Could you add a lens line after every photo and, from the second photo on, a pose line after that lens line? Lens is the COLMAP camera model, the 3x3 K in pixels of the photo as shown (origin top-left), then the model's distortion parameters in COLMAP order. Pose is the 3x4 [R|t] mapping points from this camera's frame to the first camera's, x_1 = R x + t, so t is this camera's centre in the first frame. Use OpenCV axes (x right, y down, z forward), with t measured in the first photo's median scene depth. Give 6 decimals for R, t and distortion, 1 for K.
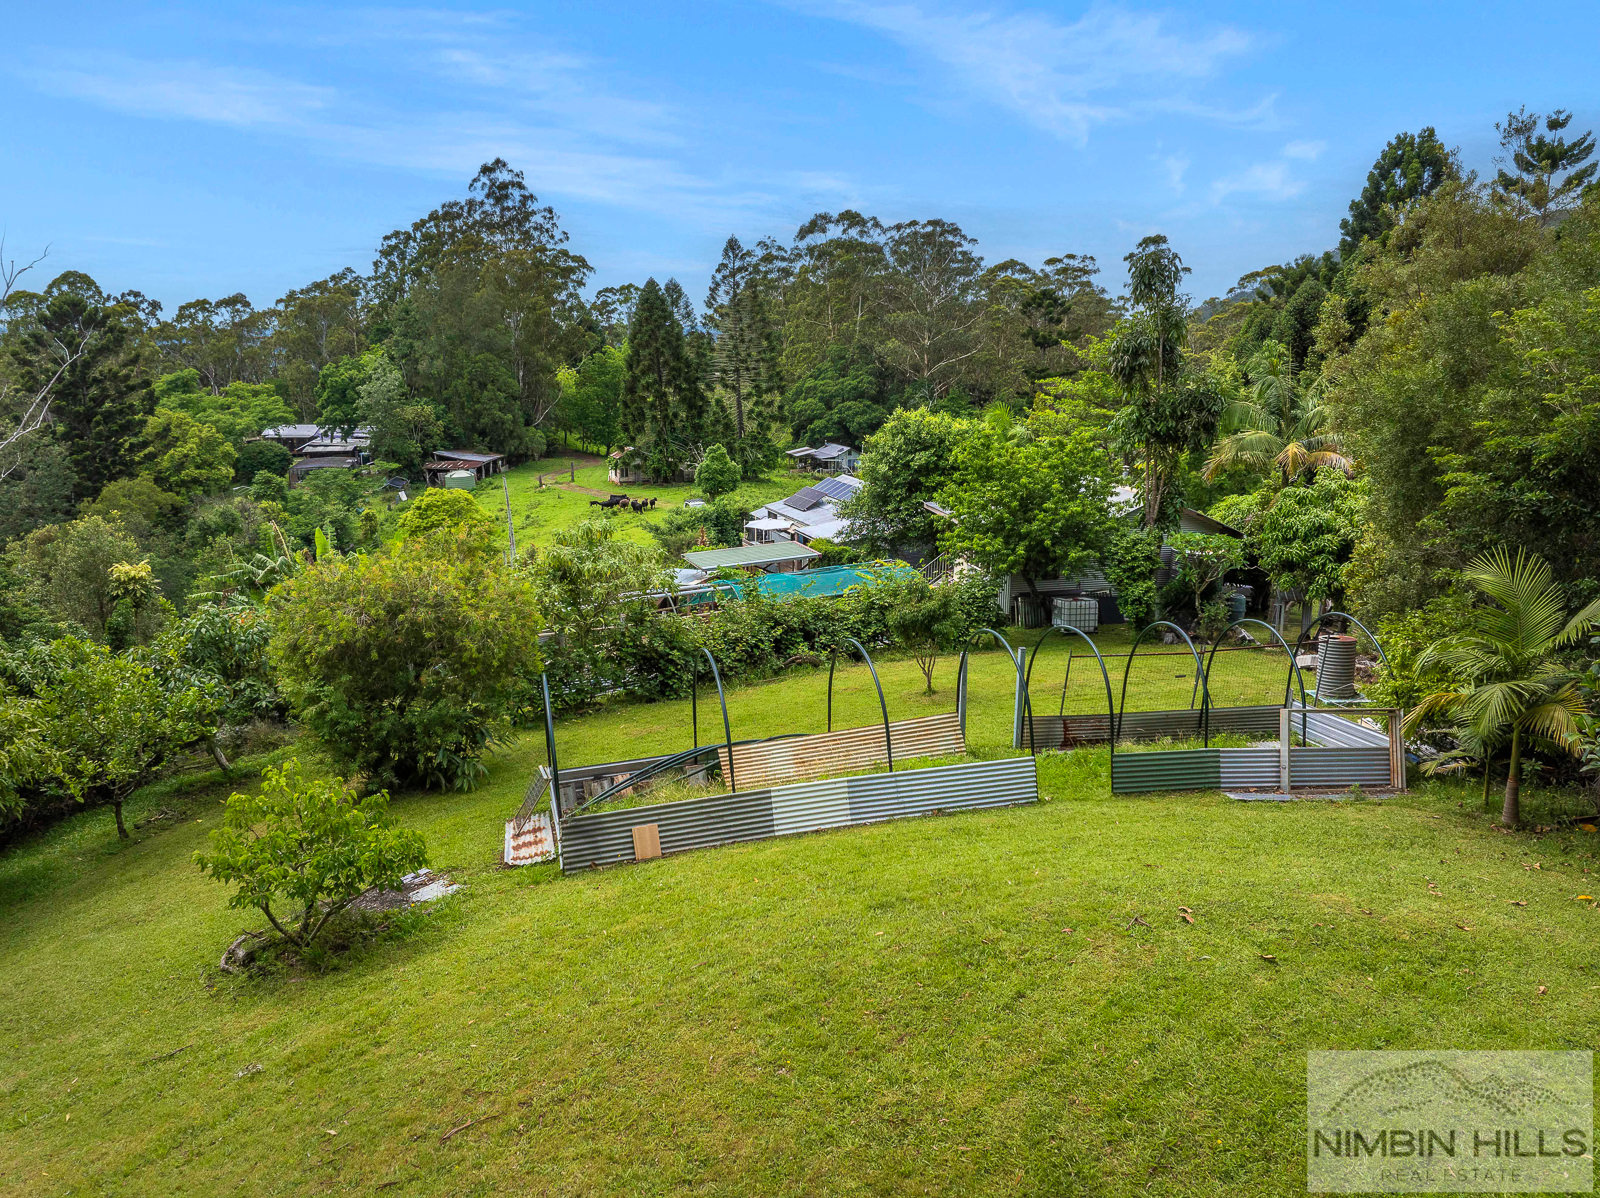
lens RADIAL K [[1120.6, 0, 810.0], [0, 1120.6, 635.2], [0, 0, 1]] dist [-0.040343, 0.006216]
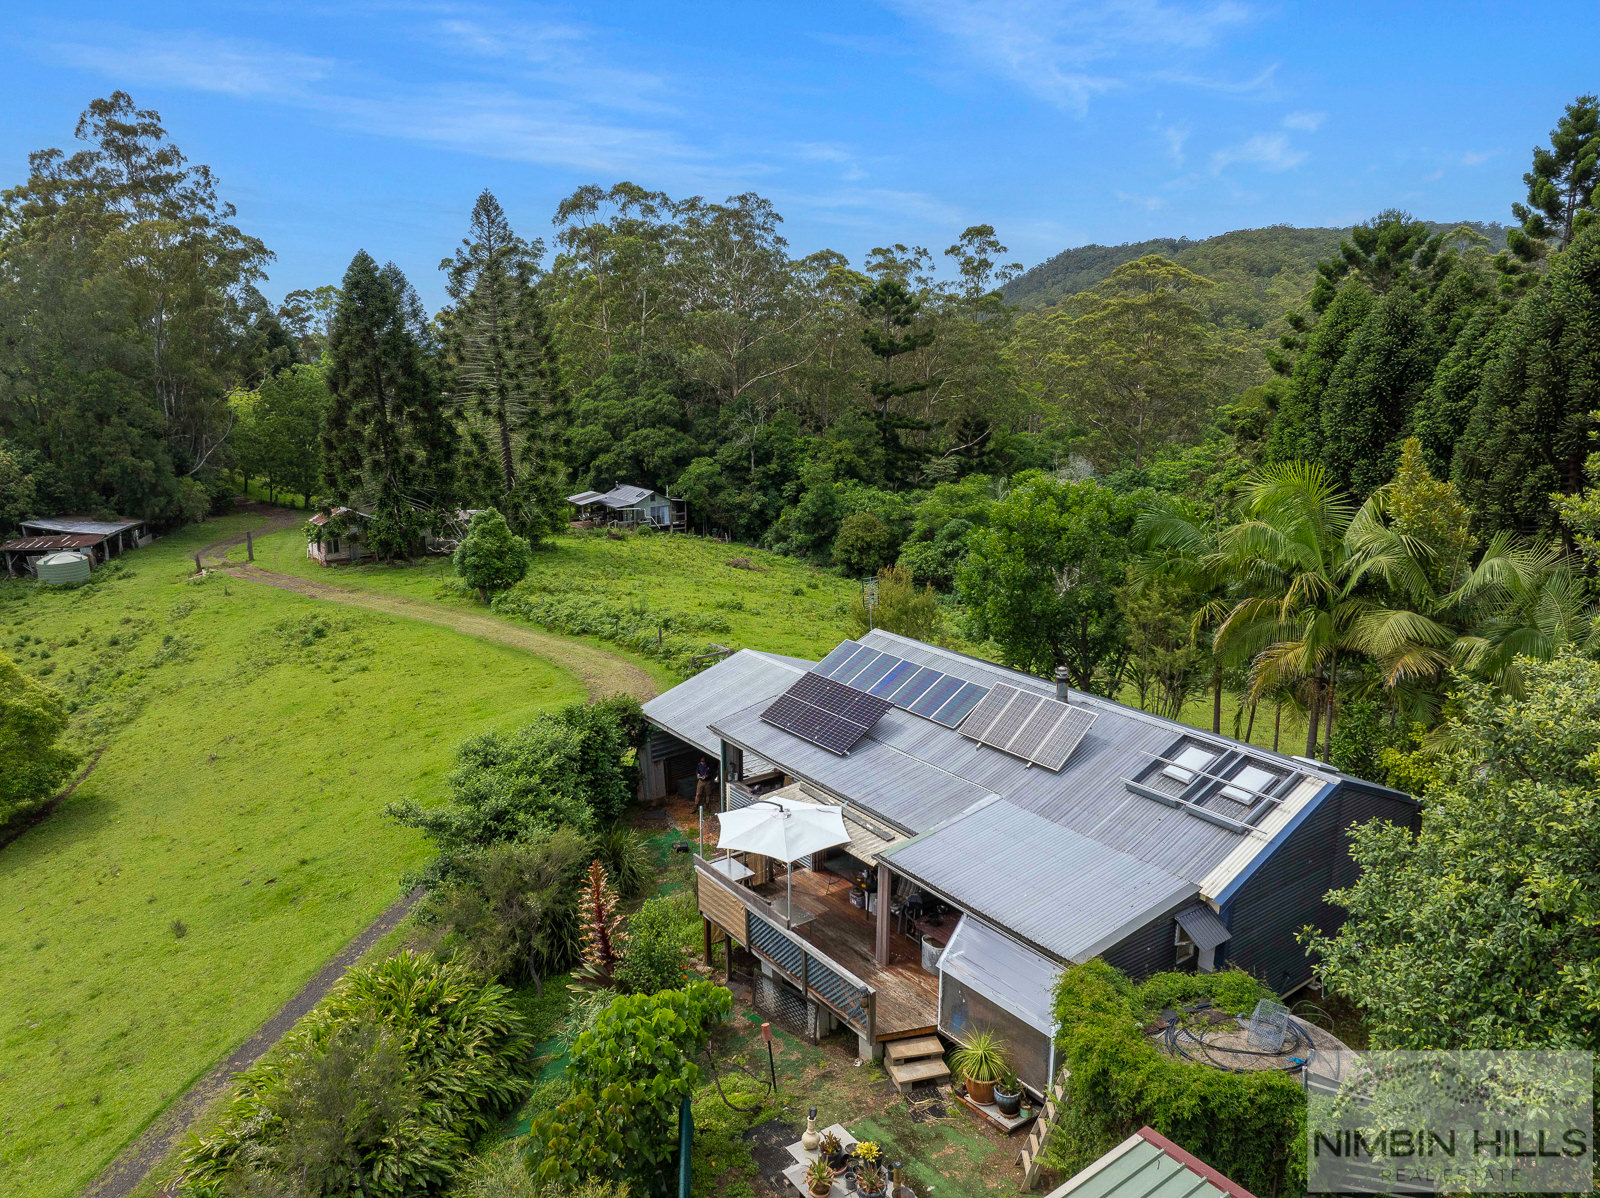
lens RADIAL K [[1120.6, 0, 806.1], [0, 1120.6, 614.6], [0, 0, 1]] dist [-0.040343, 0.006216]
pose [[0.971299, -0.057533, 0.230797, -0.041300], [0.064742, 0.997619, -0.023776, -0.060652], [-0.228880, 0.038036, 0.972711, 0.253482]]
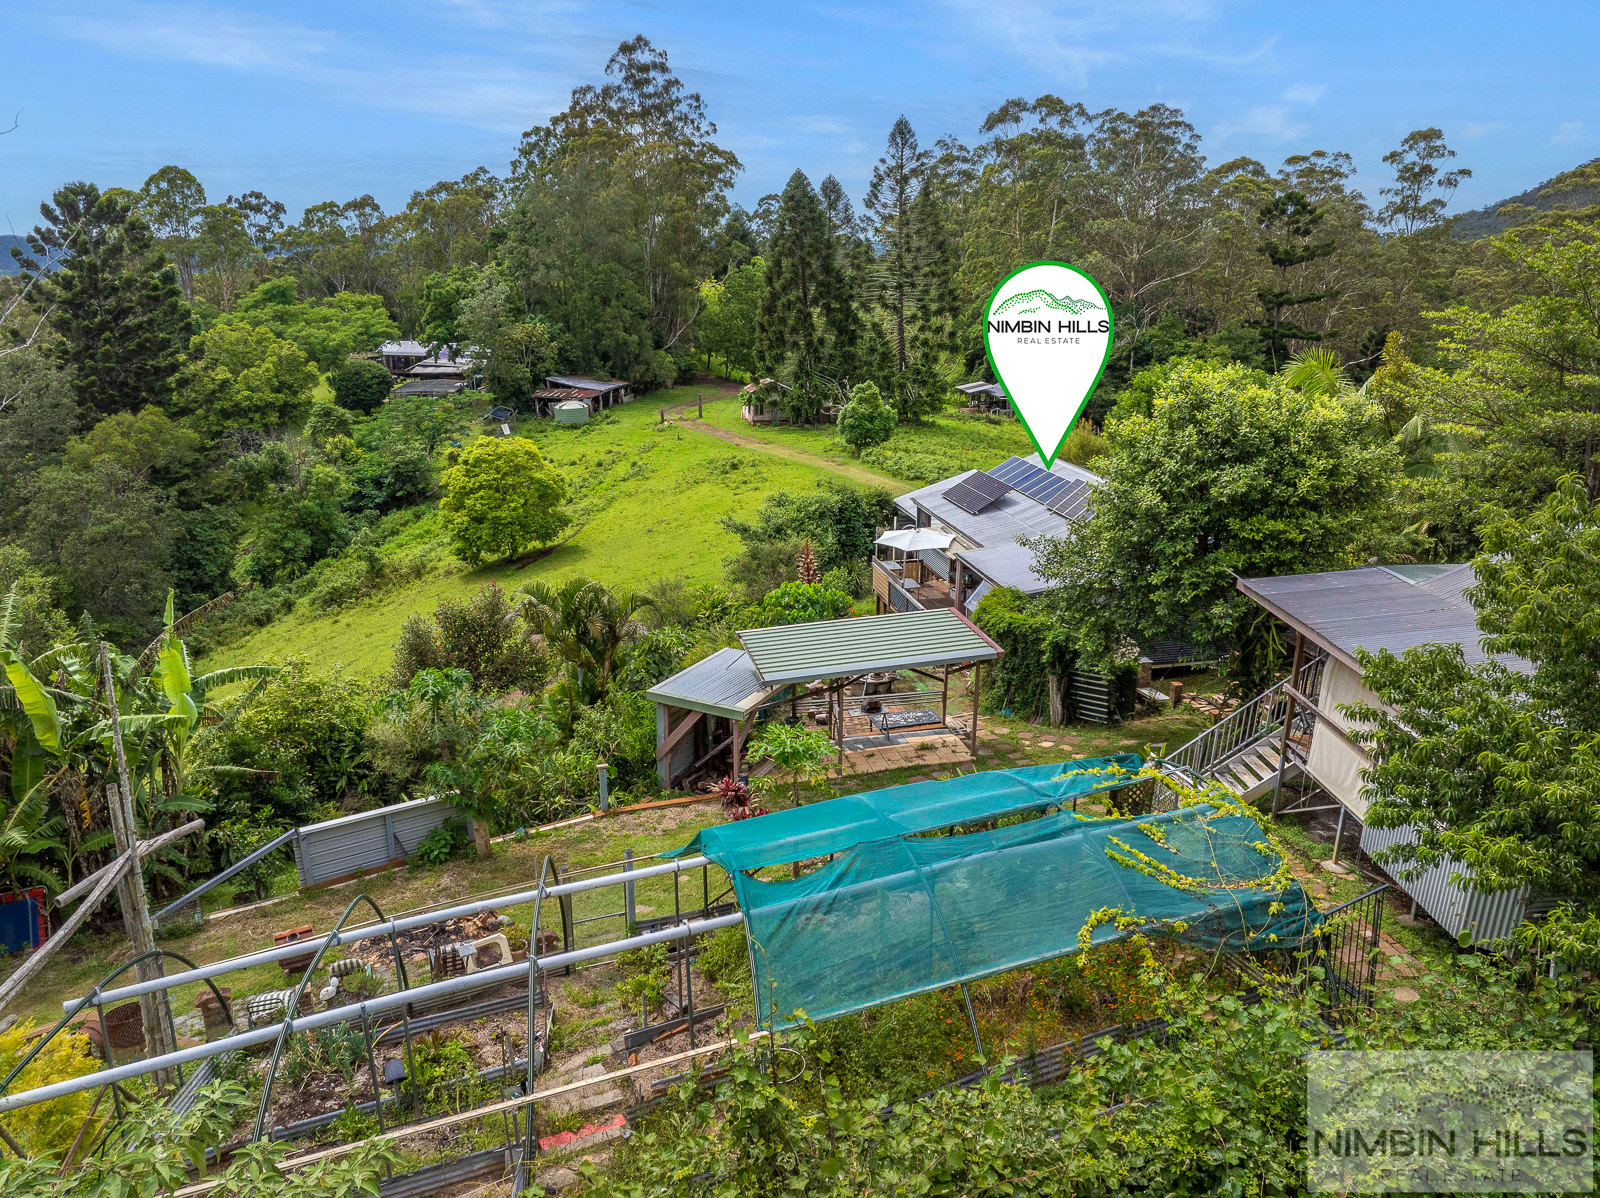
lens RADIAL K [[1120.6, 0, 808.7], [0, 1120.6, 620.5], [0, 0, 1]] dist [-0.040343, 0.006216]
pose [[0.988265, 0.055533, -0.142300, -0.001828], [-0.047443, 0.997092, 0.059630, -0.034172], [0.145198, -0.052179, 0.988026, 0.148260]]
